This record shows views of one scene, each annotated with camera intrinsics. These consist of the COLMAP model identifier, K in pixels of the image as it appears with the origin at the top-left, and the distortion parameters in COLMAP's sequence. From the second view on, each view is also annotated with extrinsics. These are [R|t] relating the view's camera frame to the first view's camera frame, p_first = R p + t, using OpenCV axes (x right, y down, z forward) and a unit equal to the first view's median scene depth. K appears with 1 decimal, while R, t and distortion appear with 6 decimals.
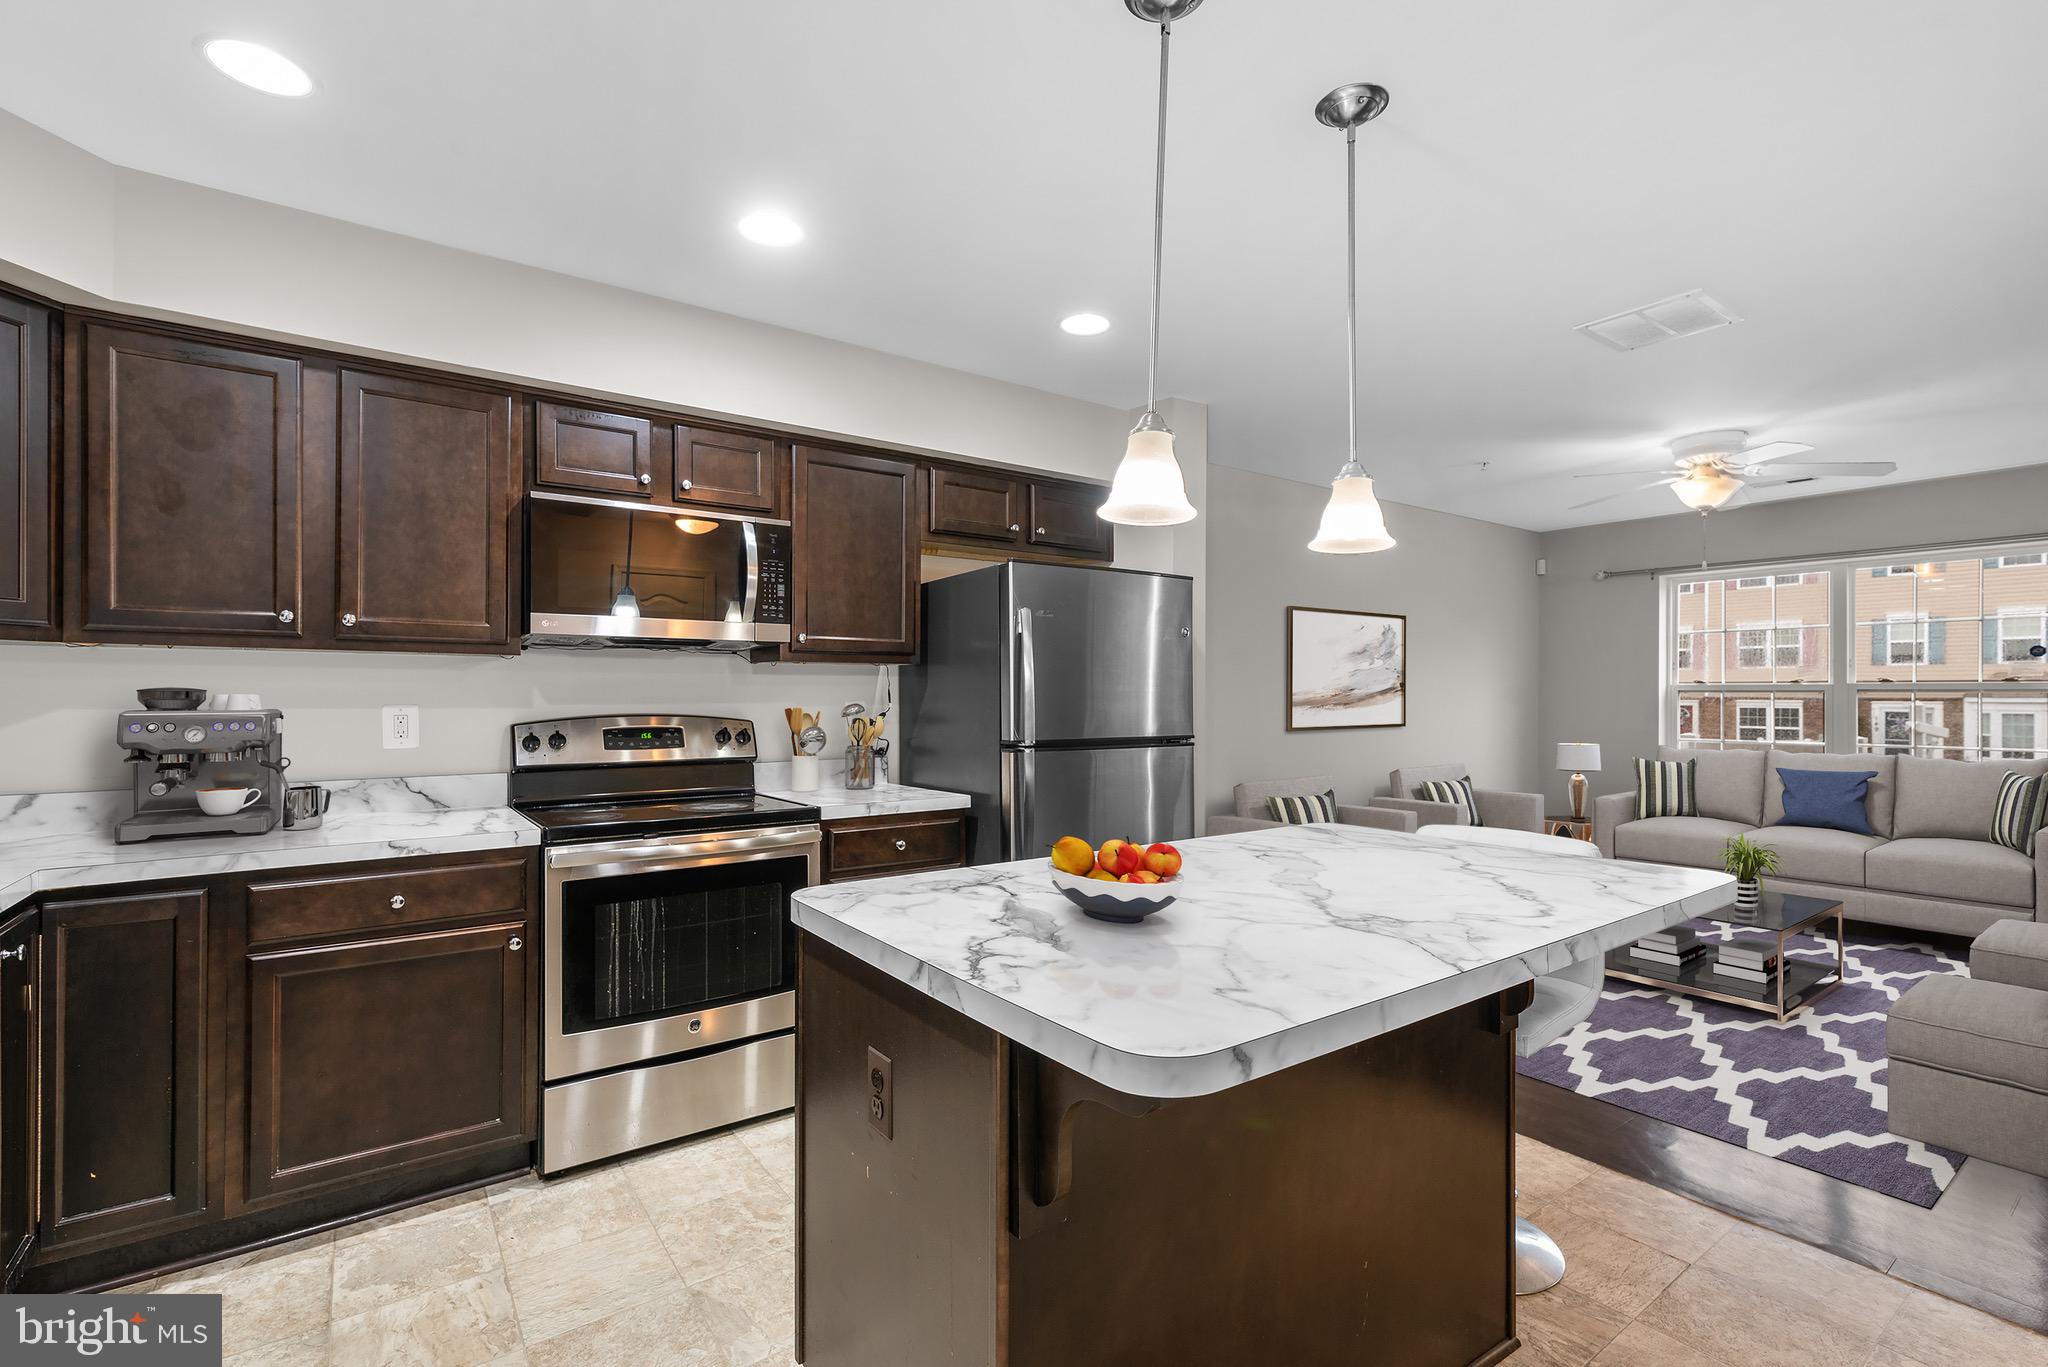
lens RADIAL K [[915.6, 0, 1027.1], [0, 915.6, 690.6], [0, 0, 1]] dist [-0.000046, 0.000076]
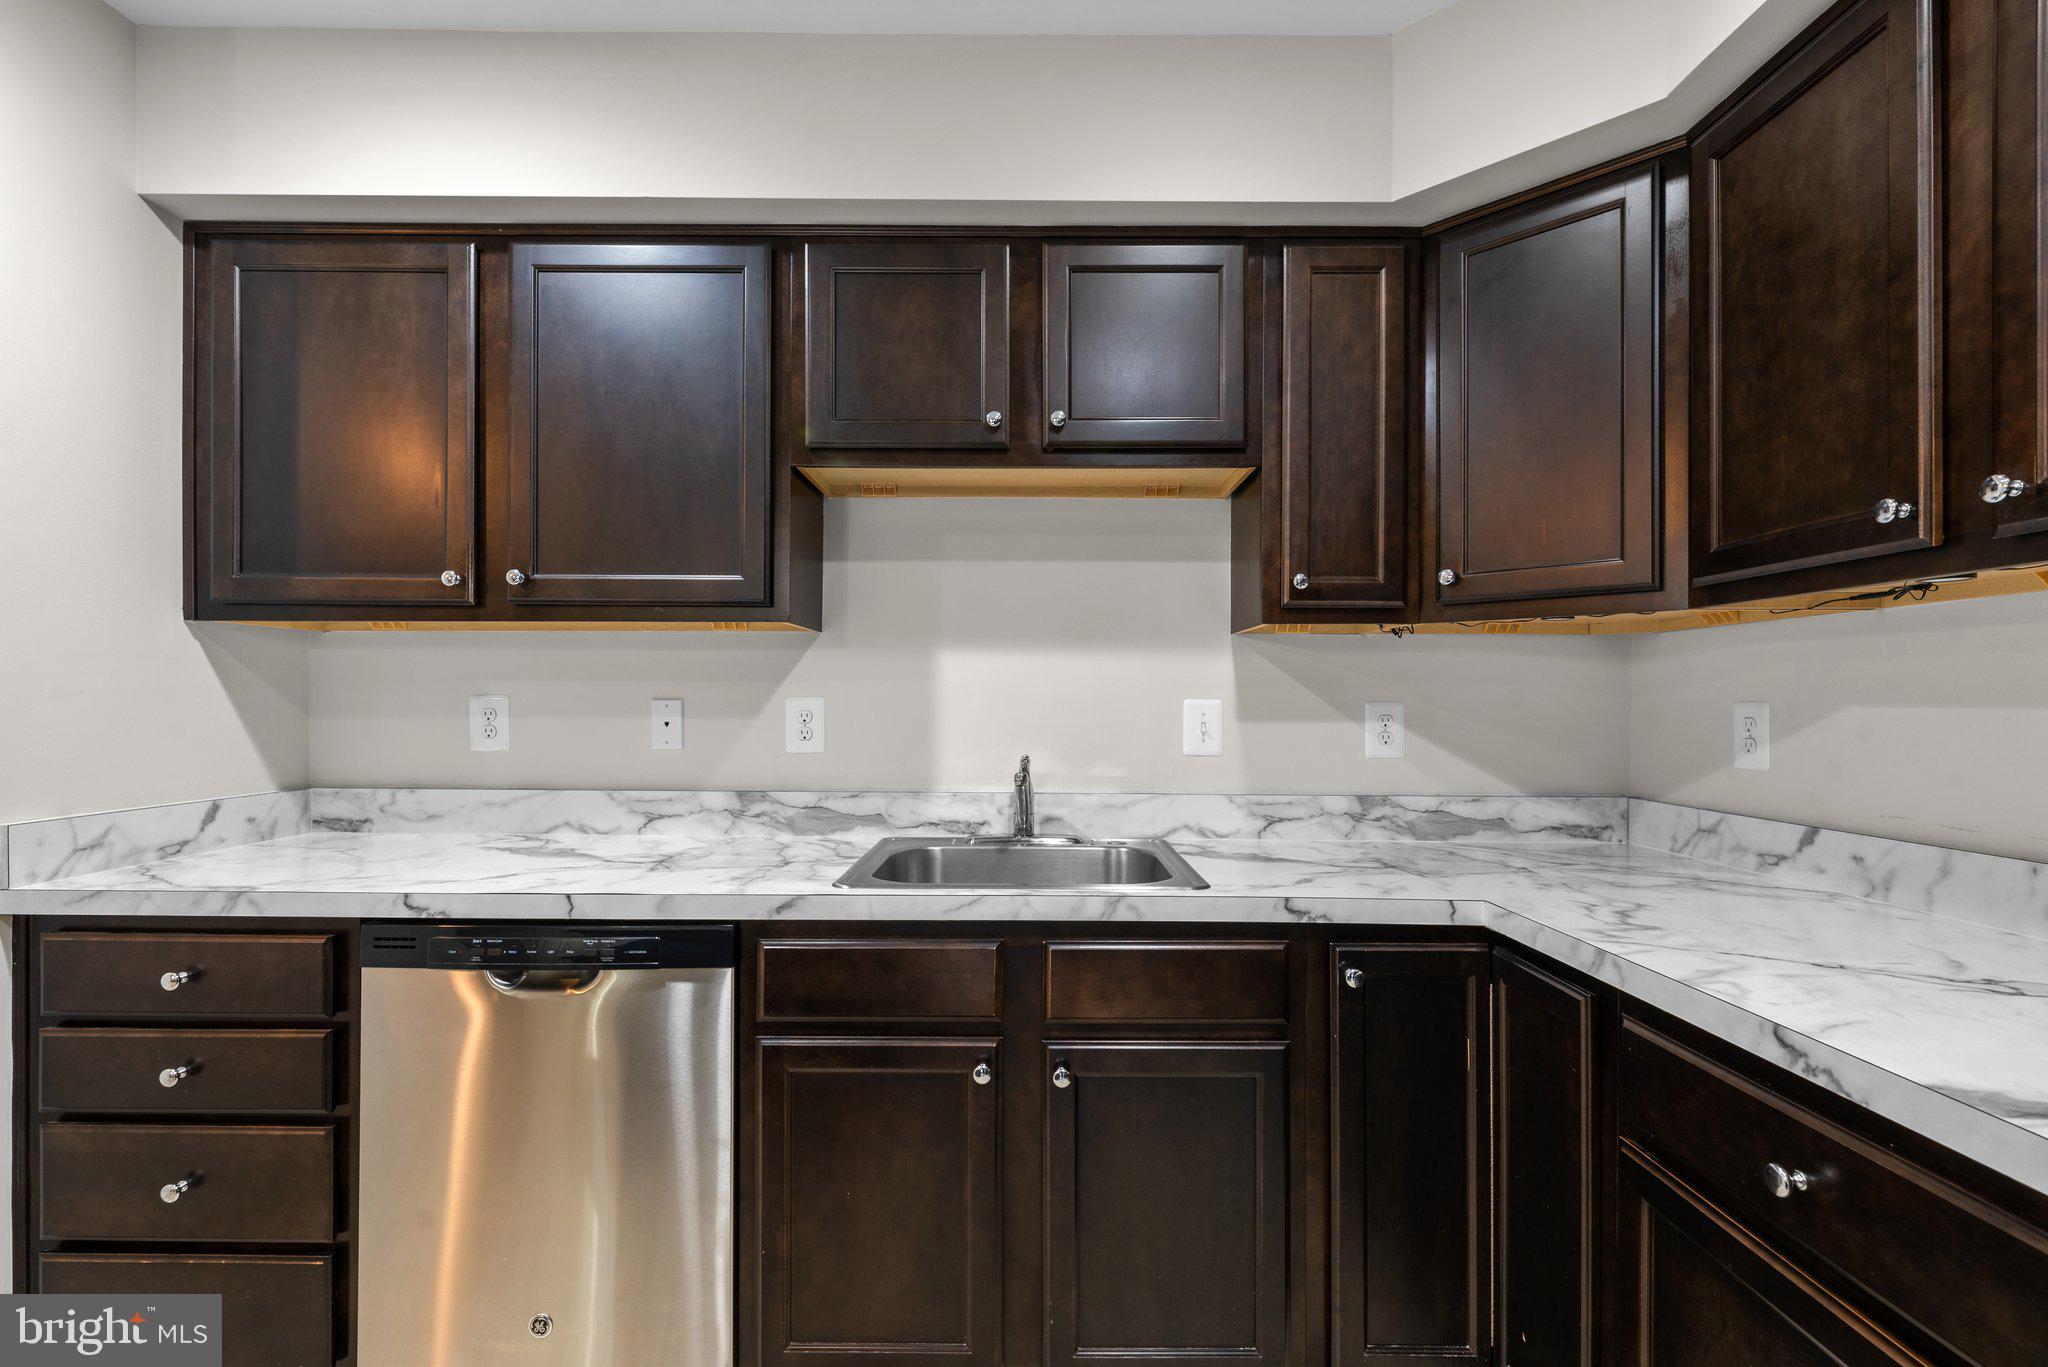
lens RADIAL K [[929.1, 0, 1029.3], [0, 929.1, 701.5], [0, 0, 1]] dist [0.001274, 0.000152]
pose [[-0.591433, -0.005772, -0.806333, -0.110306], [-0.004807, 0.999982, -0.003632, 0.016036], [0.806340, 0.001728, -0.591450, 0.664300]]
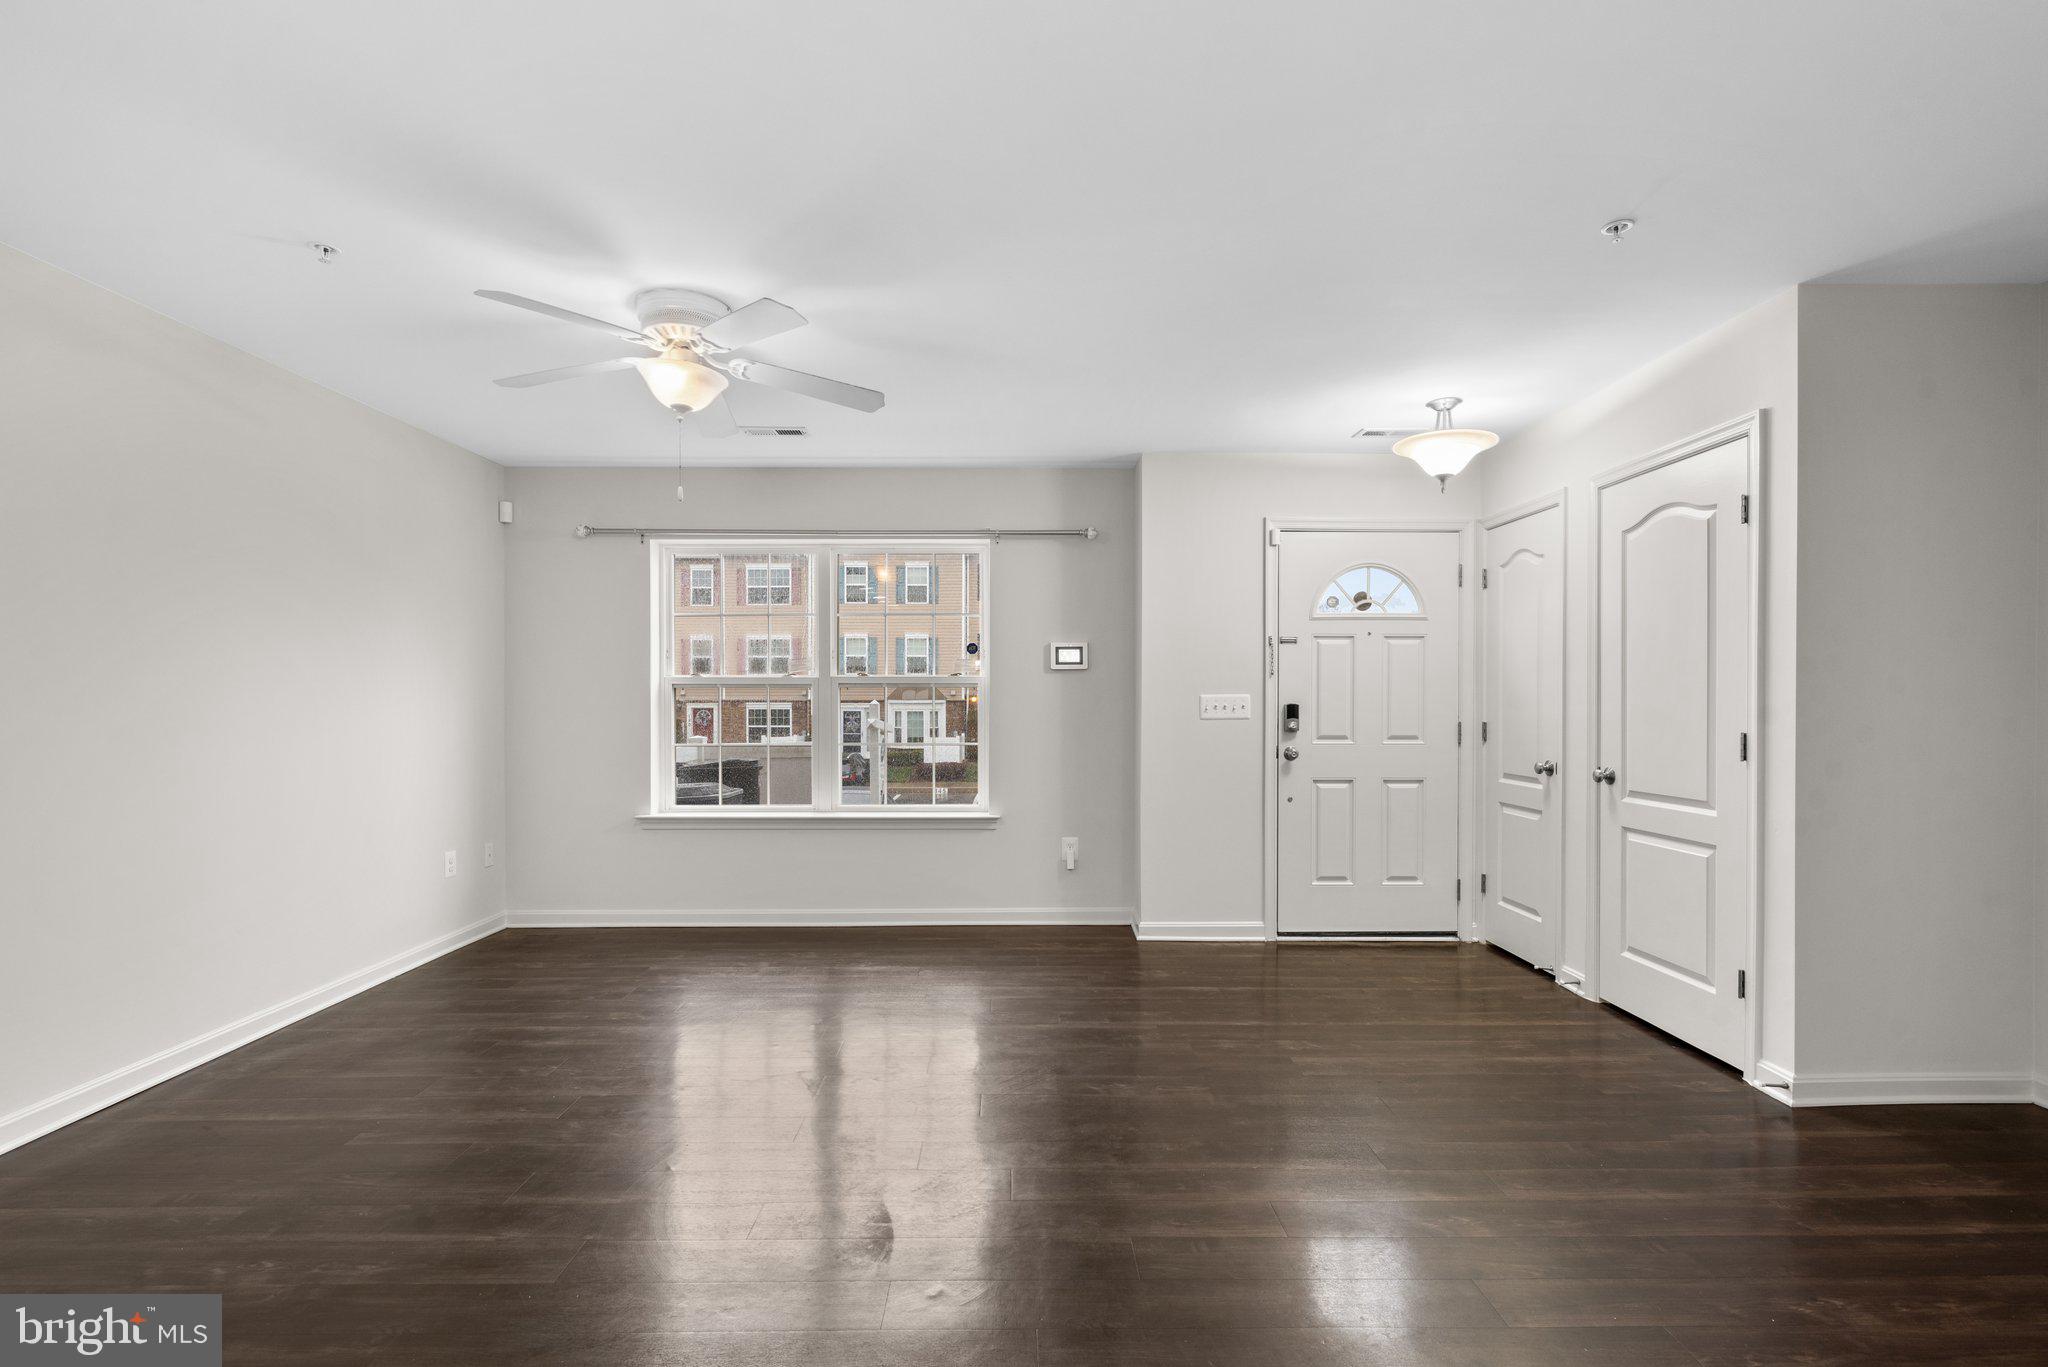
lens RADIAL K [[933.8, 0, 1027.1], [0, 933.8, 708.7], [0, 0, 1]] dist [-0.001171, -0.000264]
pose [[0.581694, -0.011027, 0.813333, 0.433820], [-0.000607, 0.999902, 0.013990, 0.017349], [-0.813407, -0.008632, 0.581631, 0.518020]]
